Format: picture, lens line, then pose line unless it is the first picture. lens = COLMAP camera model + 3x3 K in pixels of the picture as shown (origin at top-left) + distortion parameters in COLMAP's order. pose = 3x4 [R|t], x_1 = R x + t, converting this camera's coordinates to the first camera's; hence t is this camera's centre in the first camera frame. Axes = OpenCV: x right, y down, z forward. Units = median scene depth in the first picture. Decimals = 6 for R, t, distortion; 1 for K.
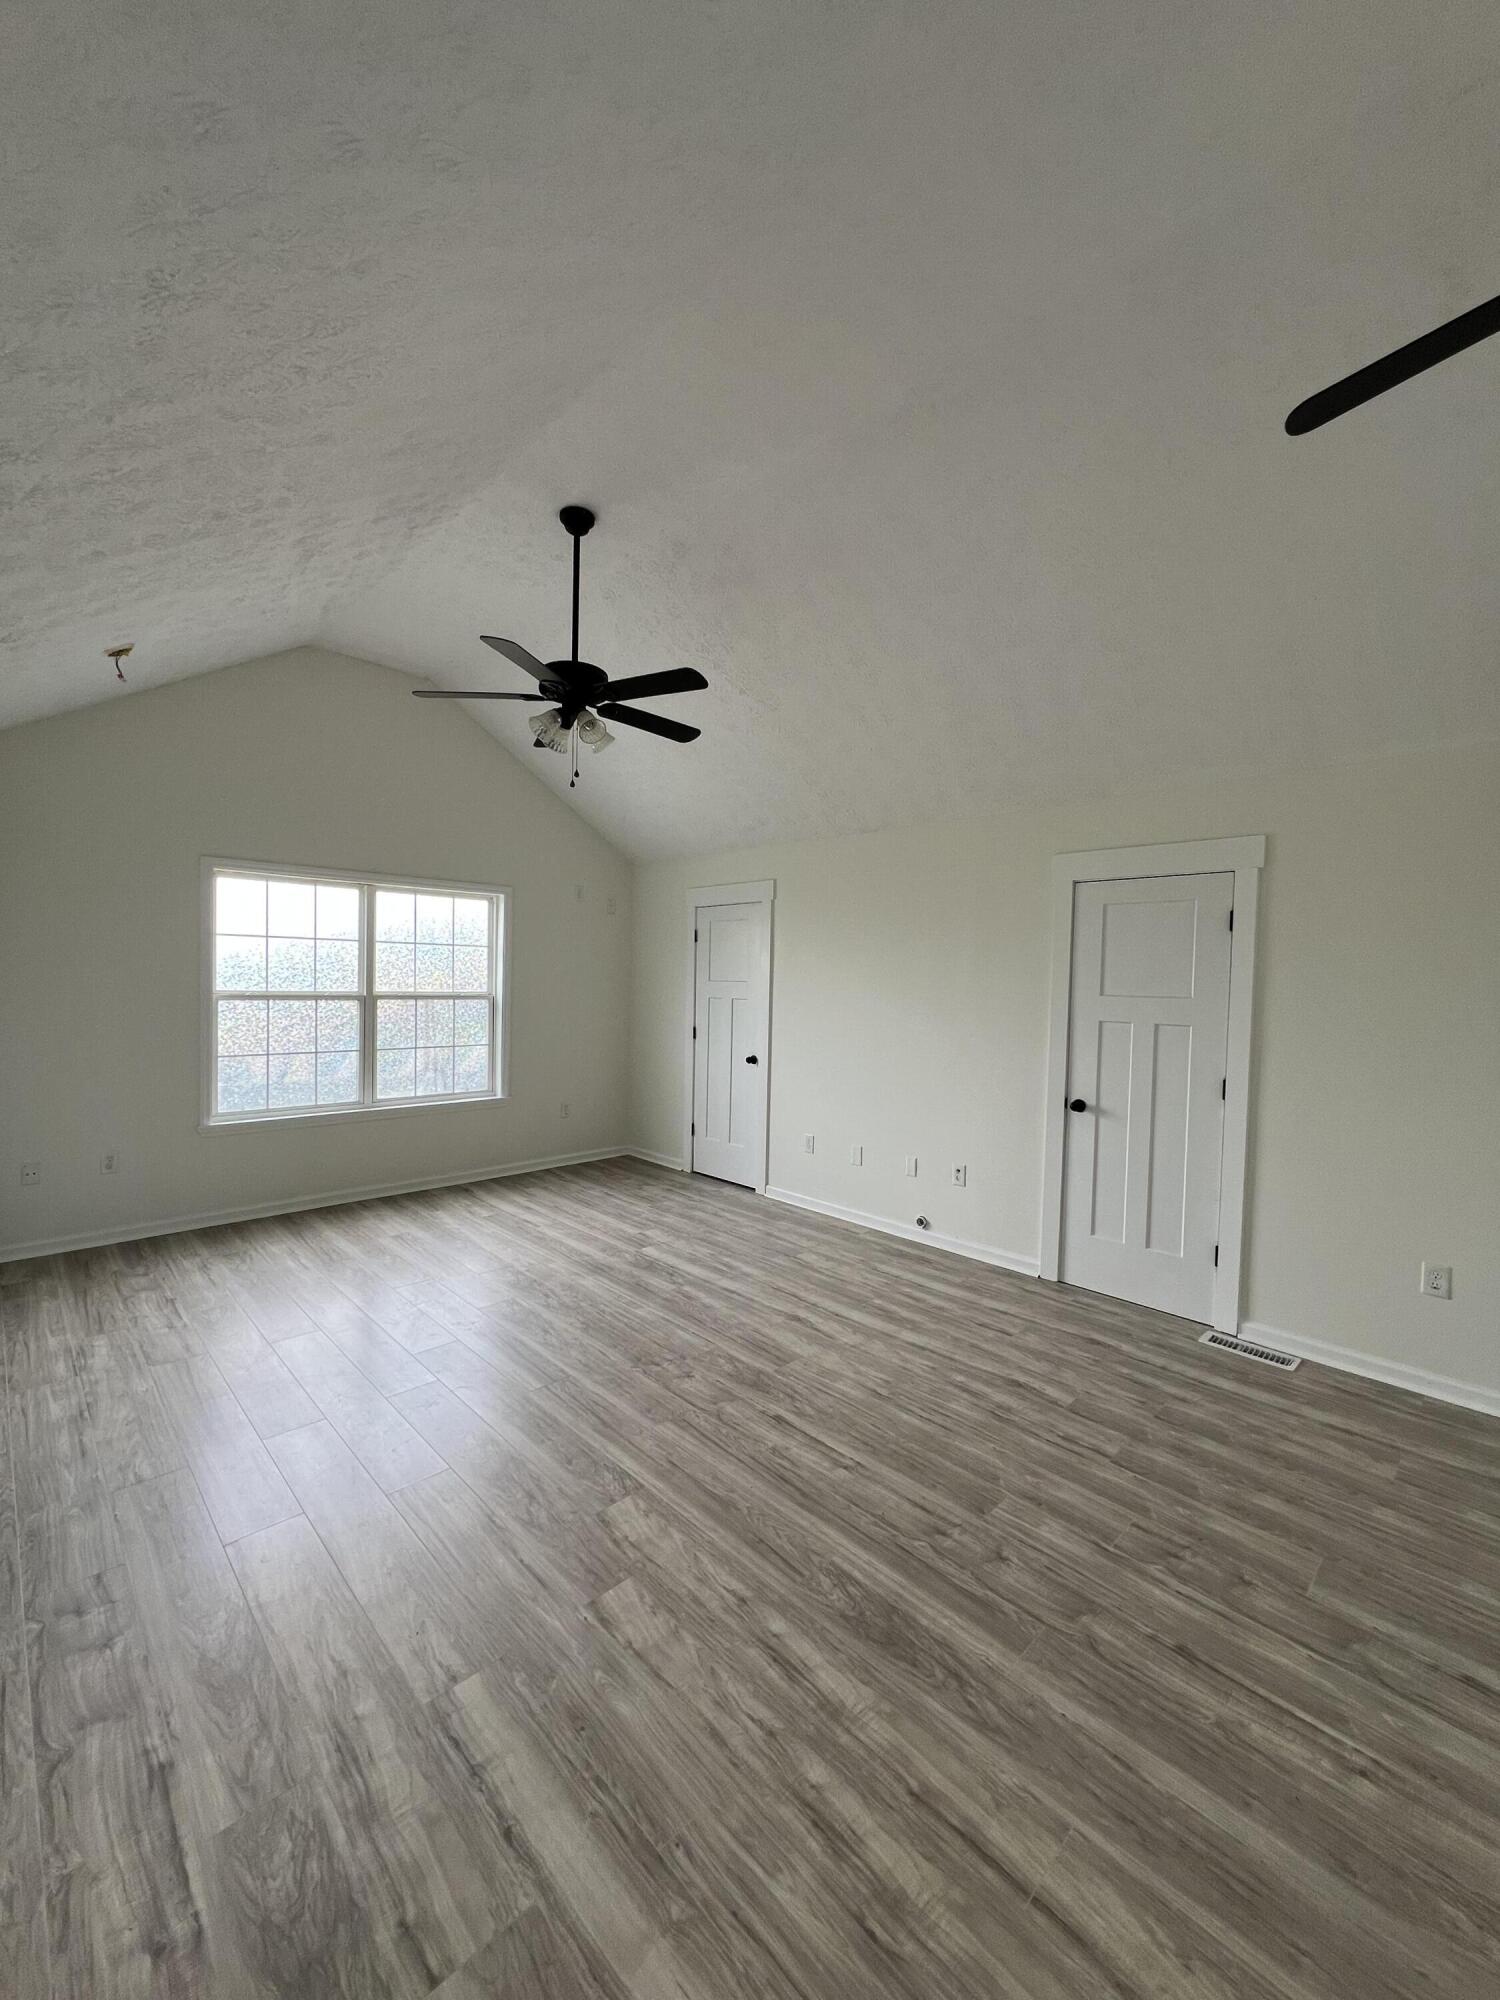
lens RADIAL K [[795.1, 0, 750.0], [0, 795.1, 1000.0], [0, 0, 1]] dist [-0.000649, 0.000108]
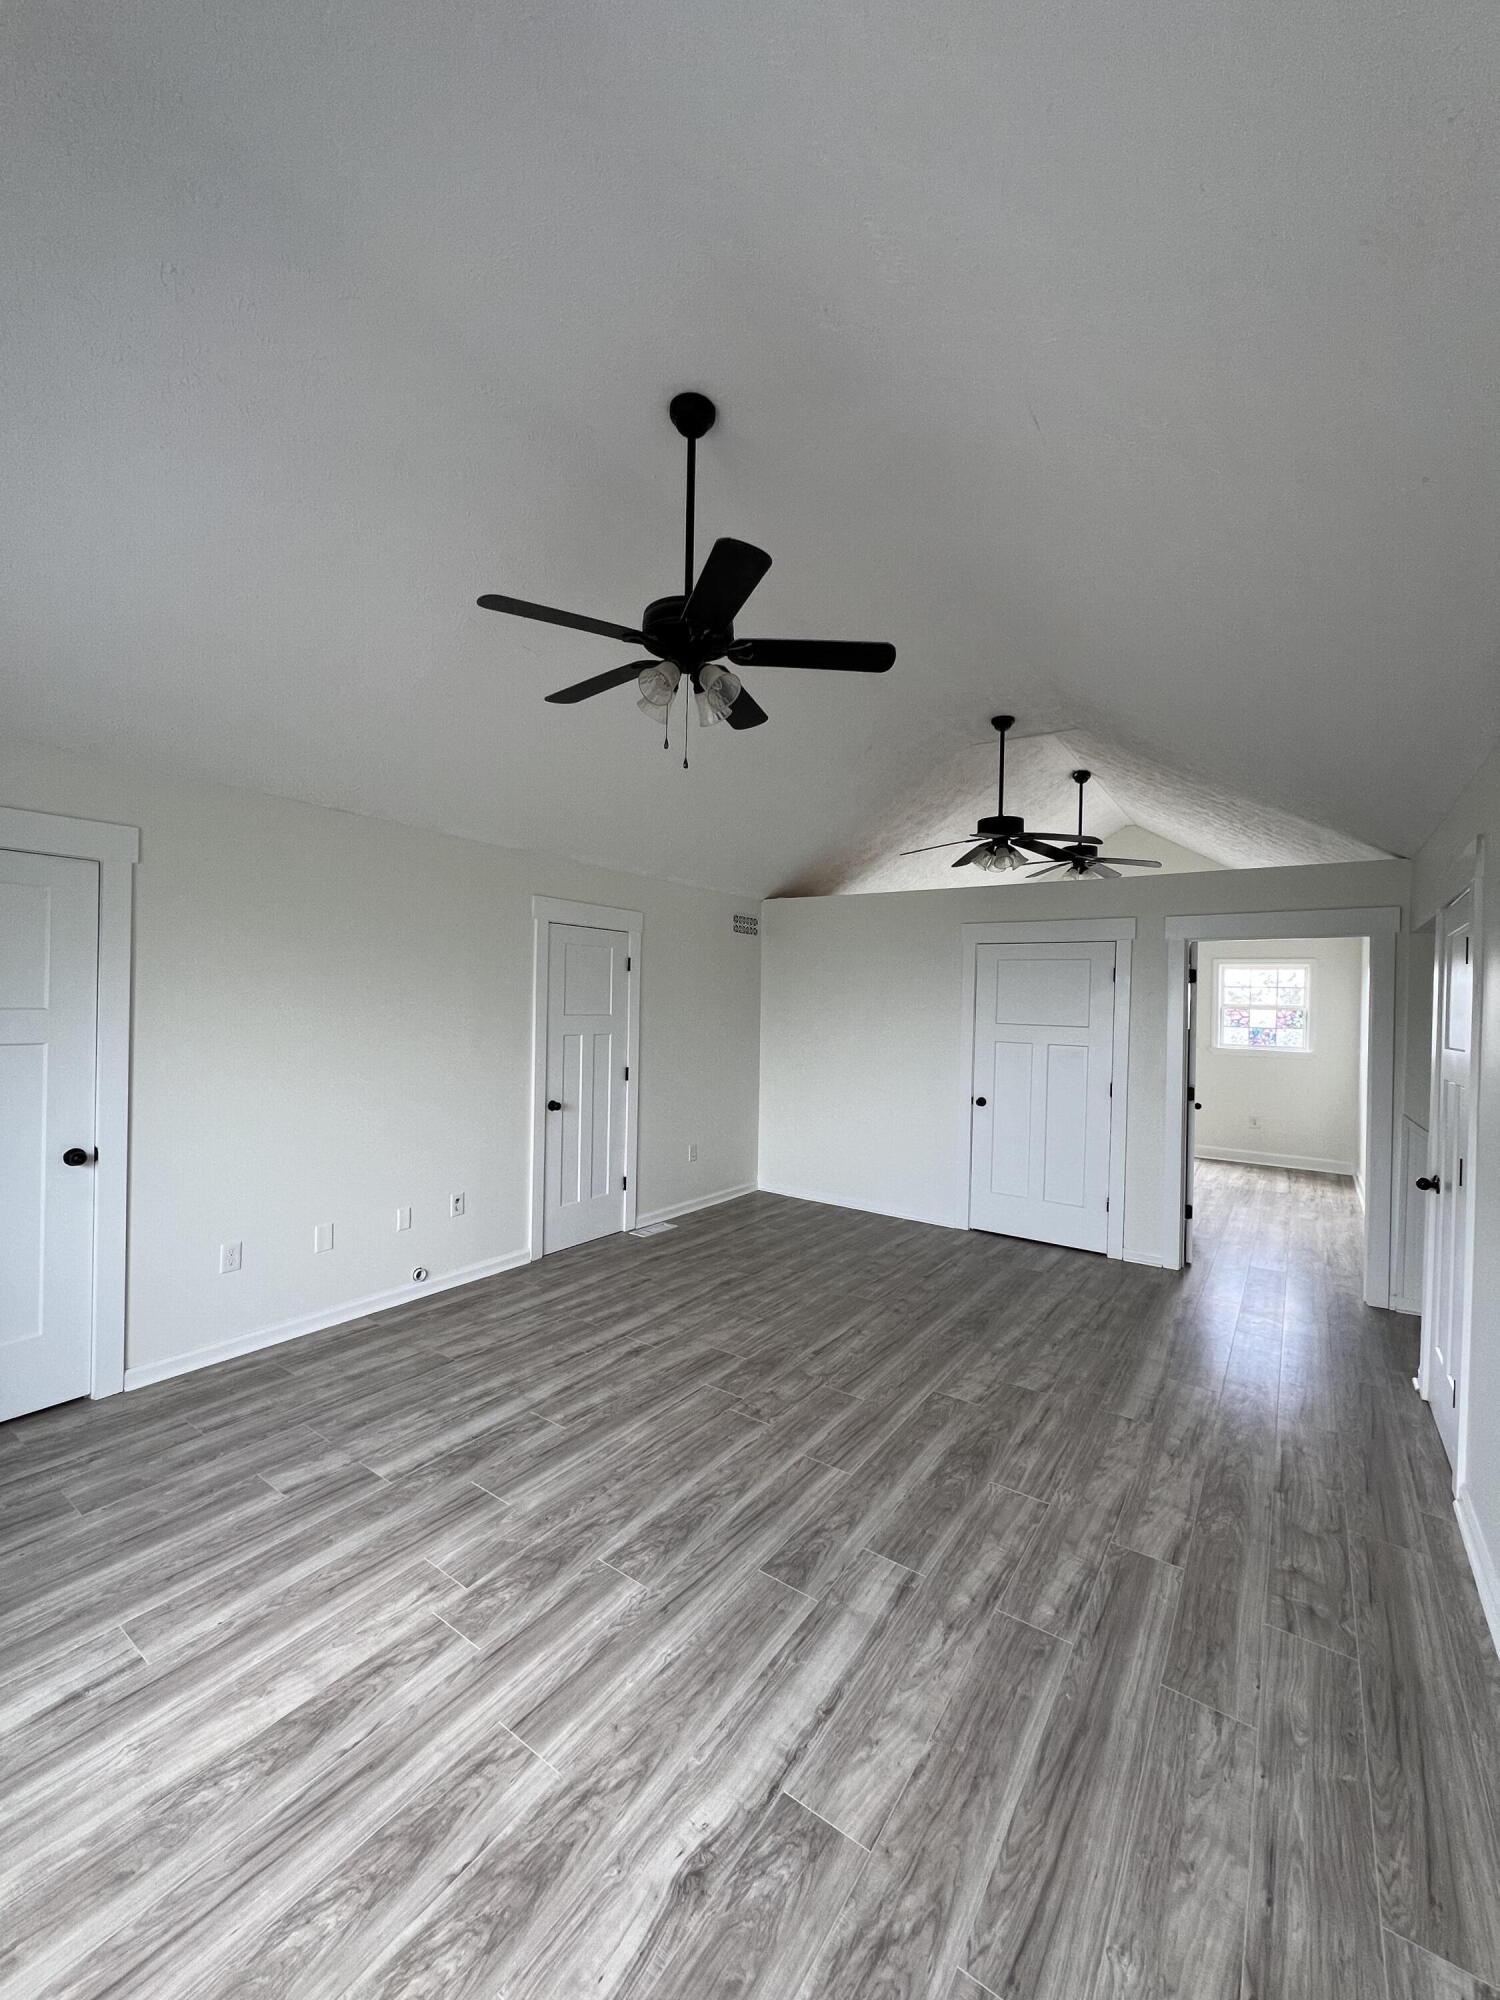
lens RADIAL K [[795.1, 0, 750.0], [0, 795.1, 1000.0], [0, 0, 1]] dist [-0.000649, 0.000108]
pose [[-0.190056, -0.023059, 0.981502, -0.874176], [-0.001031, 0.999728, 0.023288, -0.059061], [-0.981773, 0.003414, -0.190028, 0.978645]]
